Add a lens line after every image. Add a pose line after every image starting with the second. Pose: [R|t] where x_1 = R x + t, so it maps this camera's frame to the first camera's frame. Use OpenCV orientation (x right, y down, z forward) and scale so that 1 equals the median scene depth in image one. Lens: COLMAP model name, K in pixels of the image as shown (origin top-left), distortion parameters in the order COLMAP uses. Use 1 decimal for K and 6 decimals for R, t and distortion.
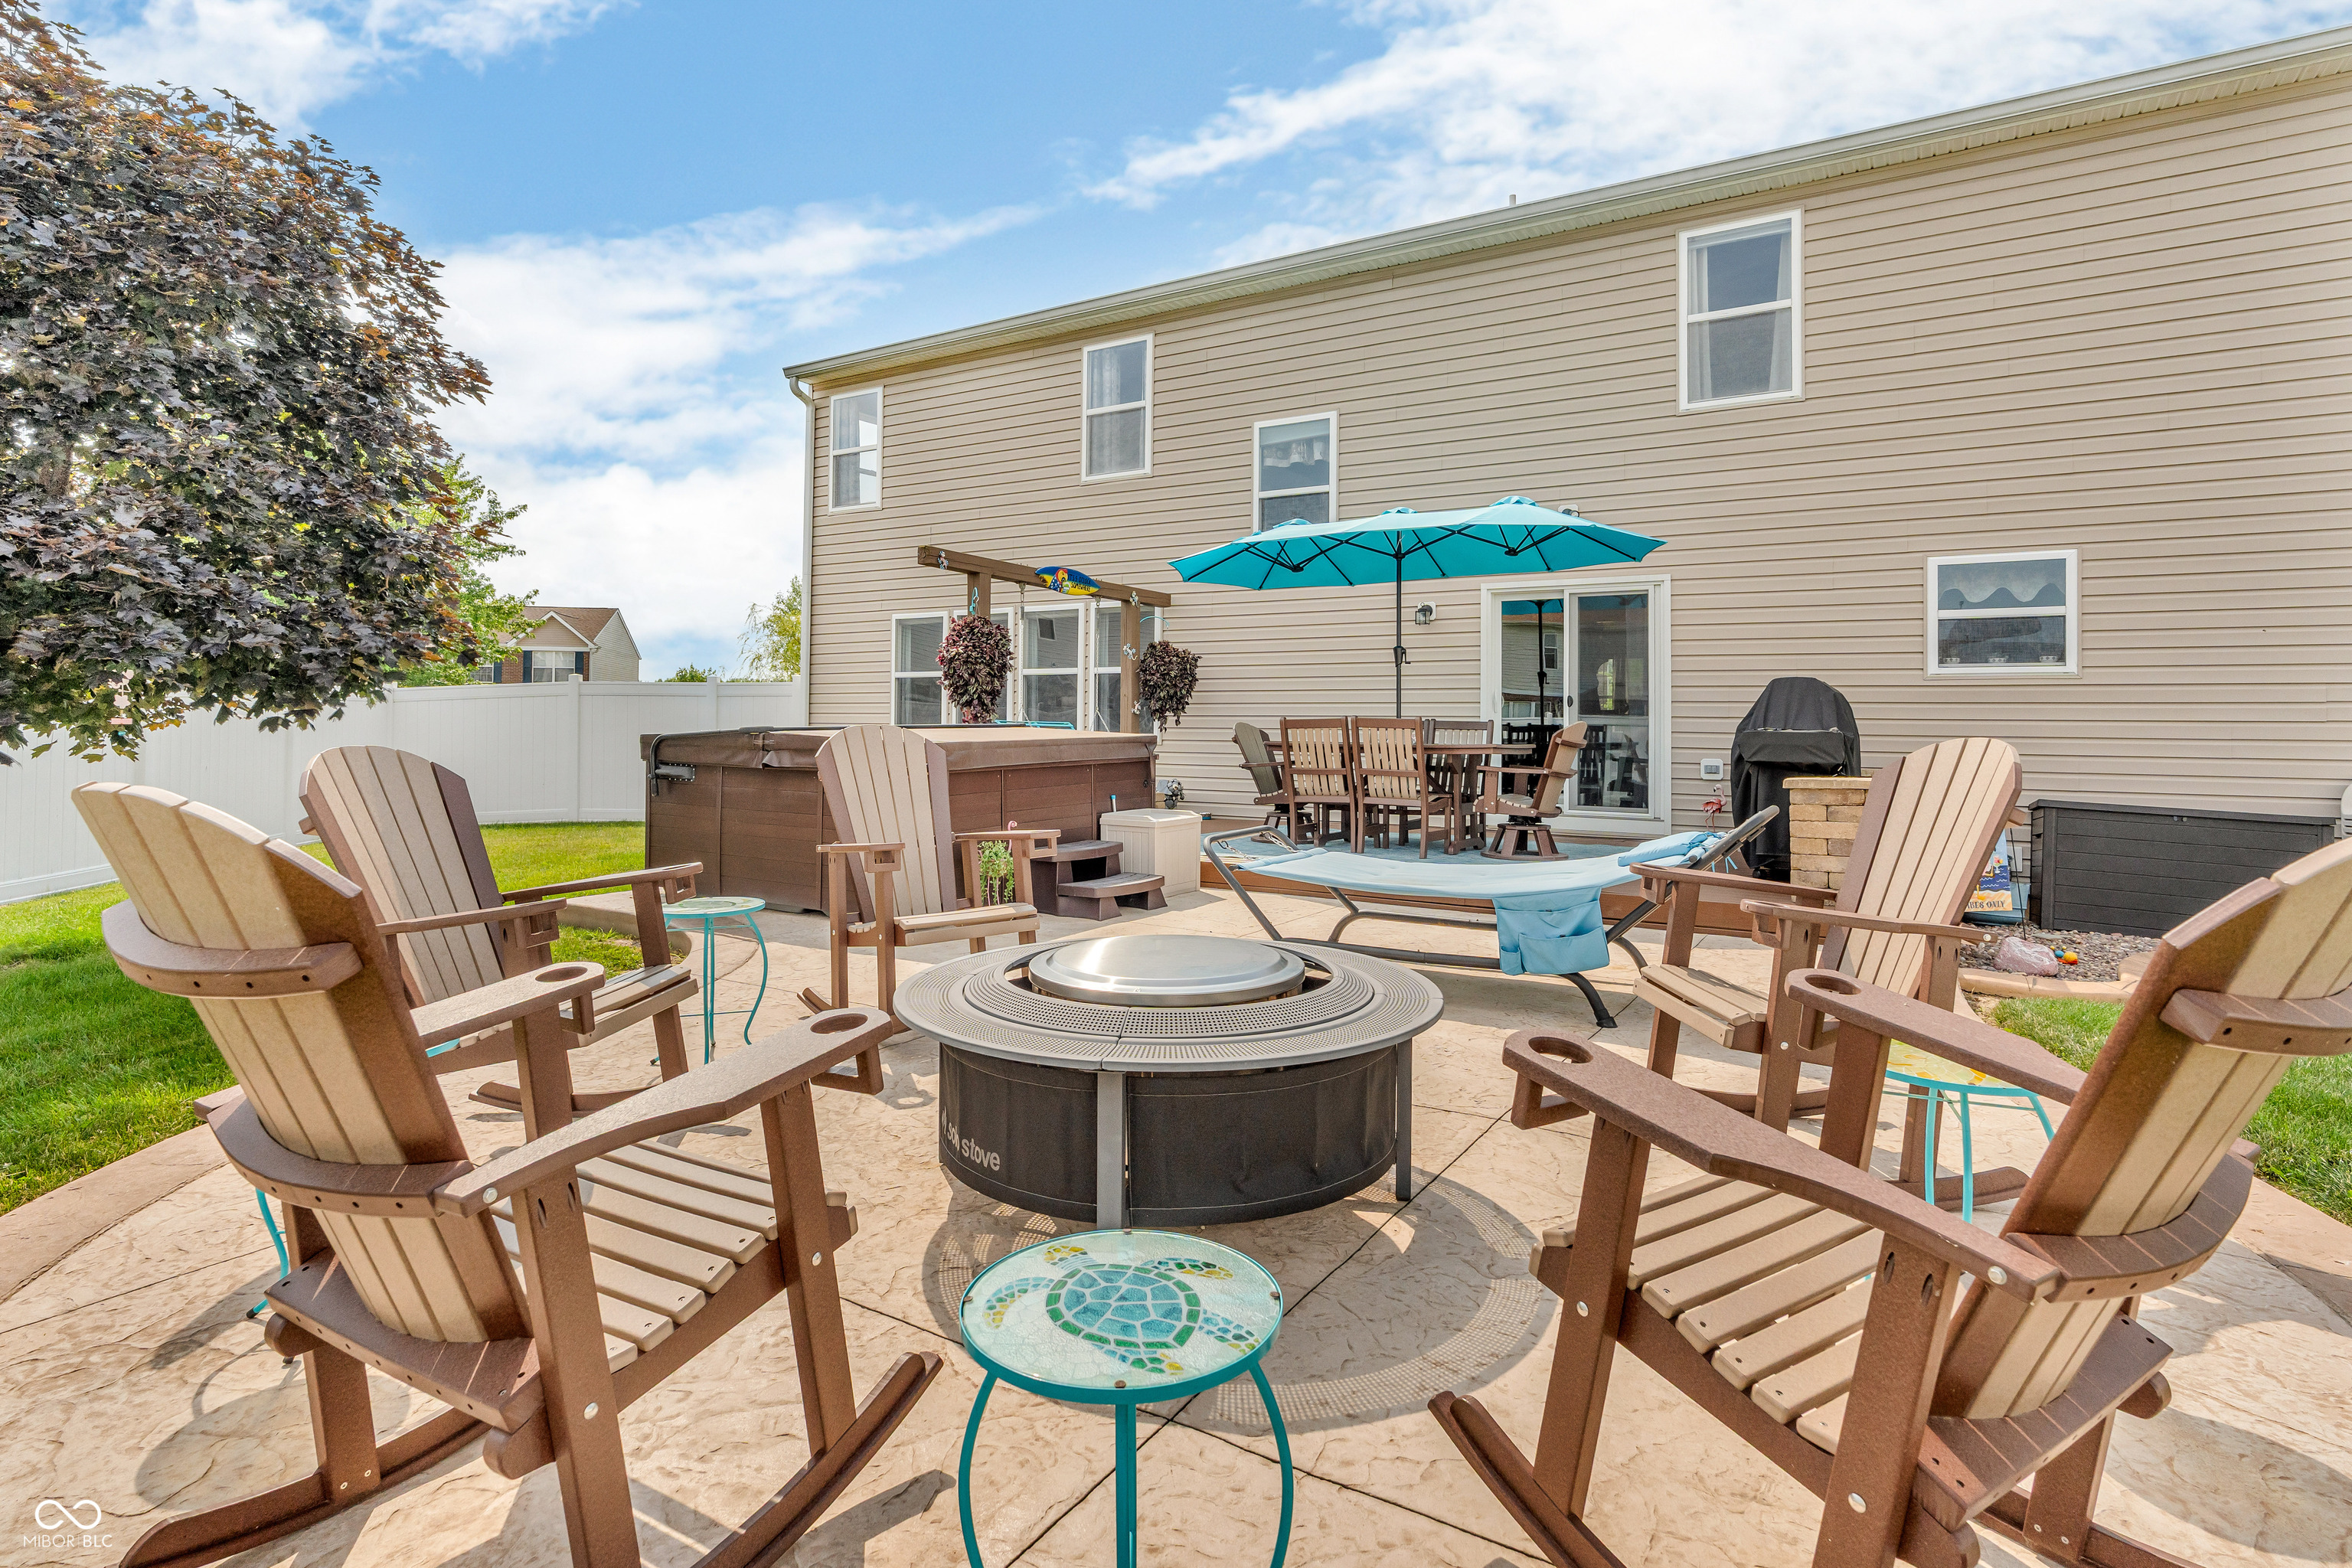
lens RADIAL K [[1216.3, 0, 1165.9], [0, 1216.3, 689.5], [0, 0, 1]] dist [-0.008128, -0.000312]
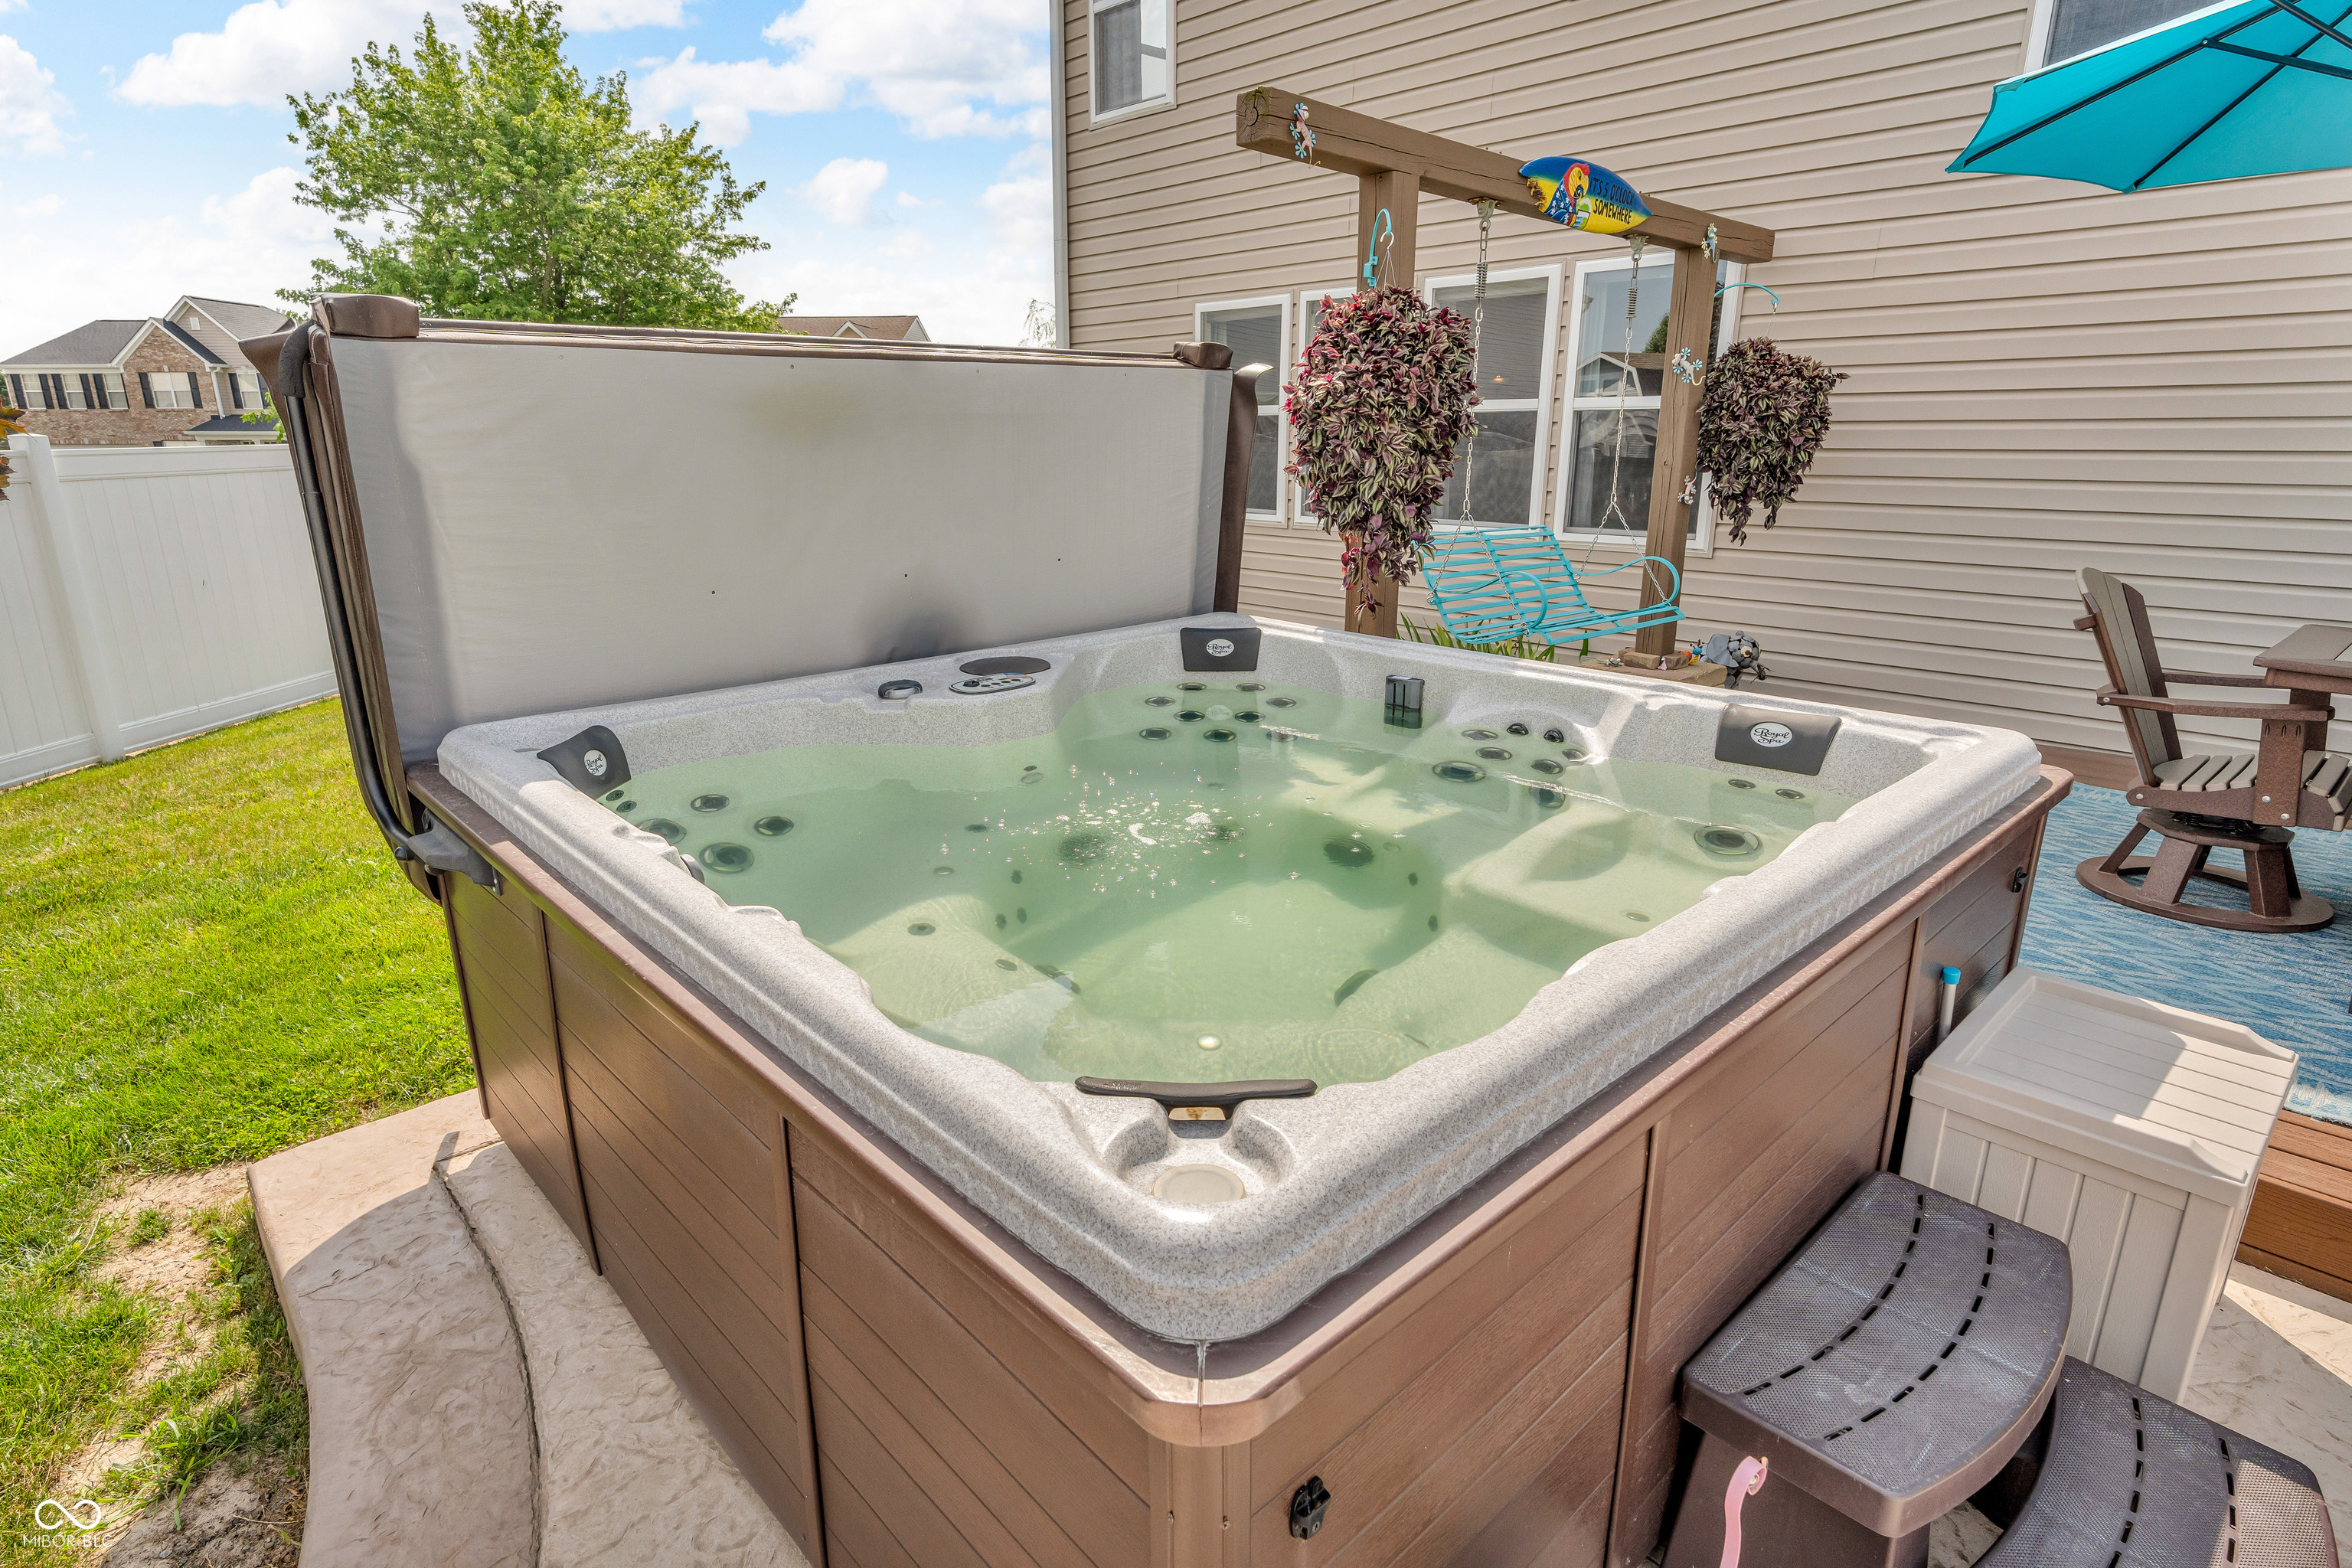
lens RADIAL K [[1197.9, 0, 1176.0], [0, 1197.9, 784.0], [0, 0, 1]] dist [0.000473, 0.000104]
pose [[0.967749, 0.058747, -0.244970, -0.116944], [0.020304, 0.951075, 0.308291, -0.029708], [0.251096, -0.303322, 0.919210, 0.584091]]
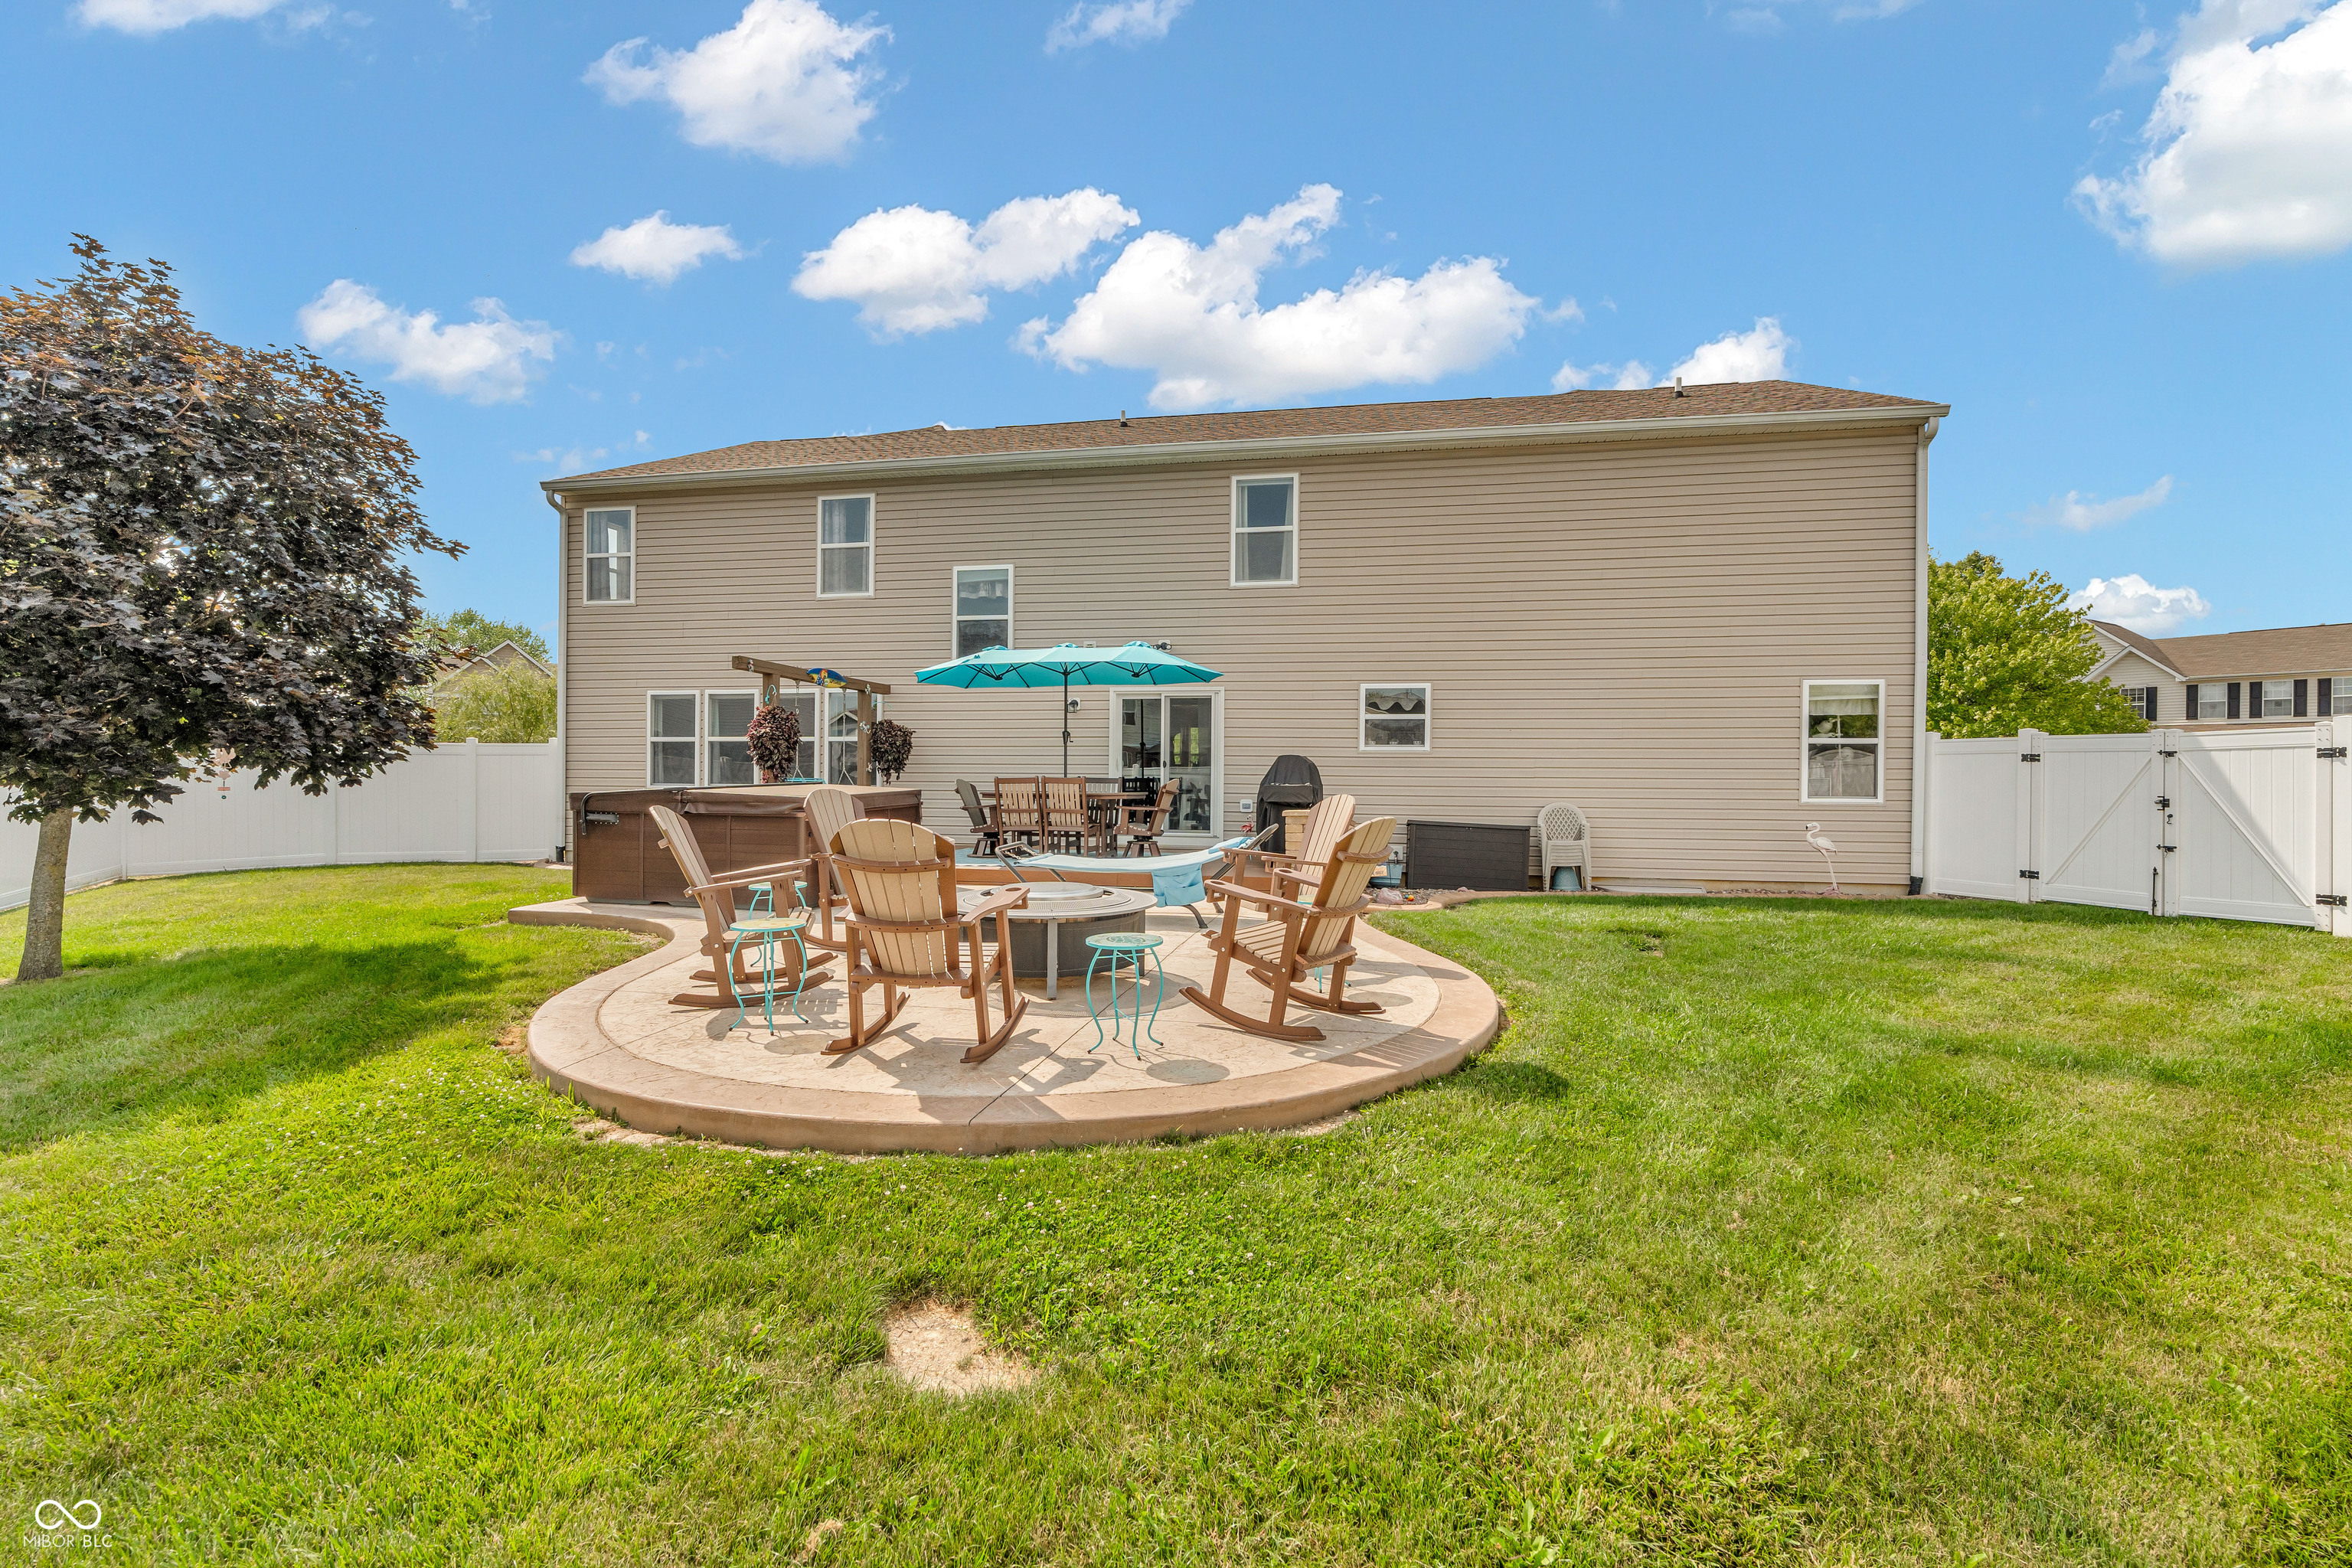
lens RADIAL K [[1090.5, 0, 1152.5], [0, 1090.5, 785.3], [0, 0, 1]] dist [-0.000420, 0.000070]
pose [[0.942193, -0.008092, 0.334972, -0.167159], [-0.007043, 0.999009, 0.043946, -0.026356], [-0.334996, -0.043765, 0.941203, -0.352911]]
